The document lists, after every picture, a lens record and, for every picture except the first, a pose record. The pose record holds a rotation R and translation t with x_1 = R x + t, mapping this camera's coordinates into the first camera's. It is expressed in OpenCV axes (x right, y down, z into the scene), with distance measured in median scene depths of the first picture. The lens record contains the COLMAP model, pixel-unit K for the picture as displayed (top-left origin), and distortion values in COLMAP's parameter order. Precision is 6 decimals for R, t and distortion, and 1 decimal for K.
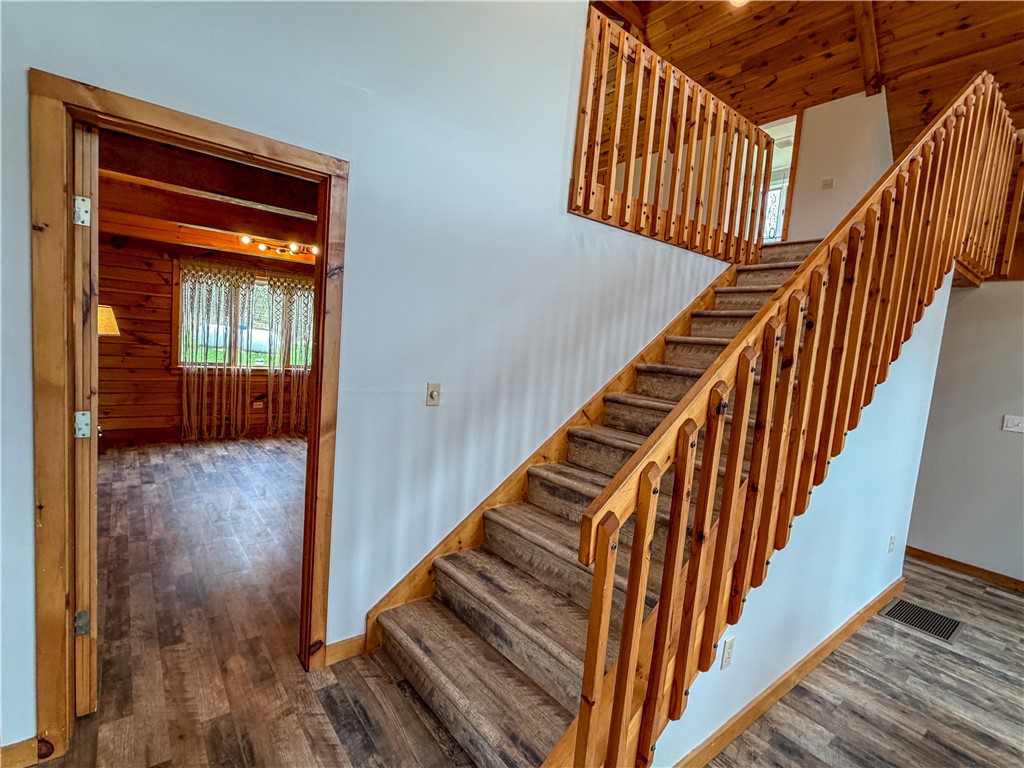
lens RADIAL K [[487.9, 0, 507.0], [0, 487.9, 387.1], [0, 0, 1]] dist [-0.000445, -0.000165]
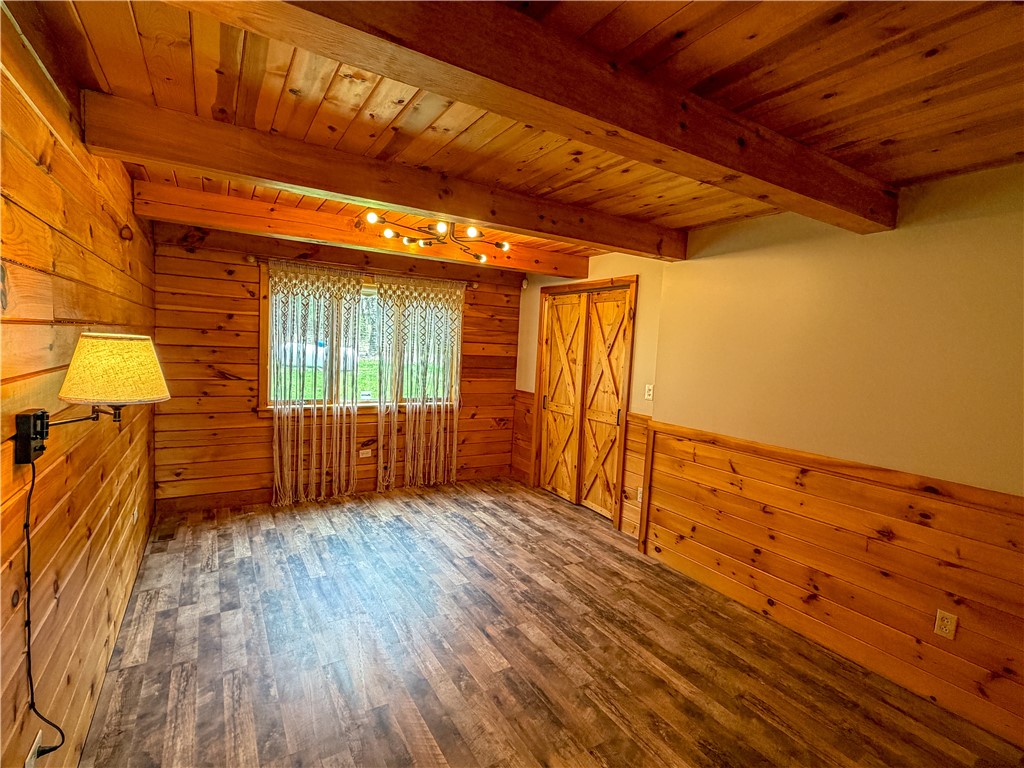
lens RADIAL K [[487.9, 0, 507.5], [0, 487.9, 386.8], [0, 0, 1]] dist [-0.000445, -0.000165]
pose [[0.992391, -0.019437, -0.121580, -0.216566], [0.017655, 0.999721, -0.015720, -0.055214], [0.121852, 0.013454, 0.992457, 0.300941]]
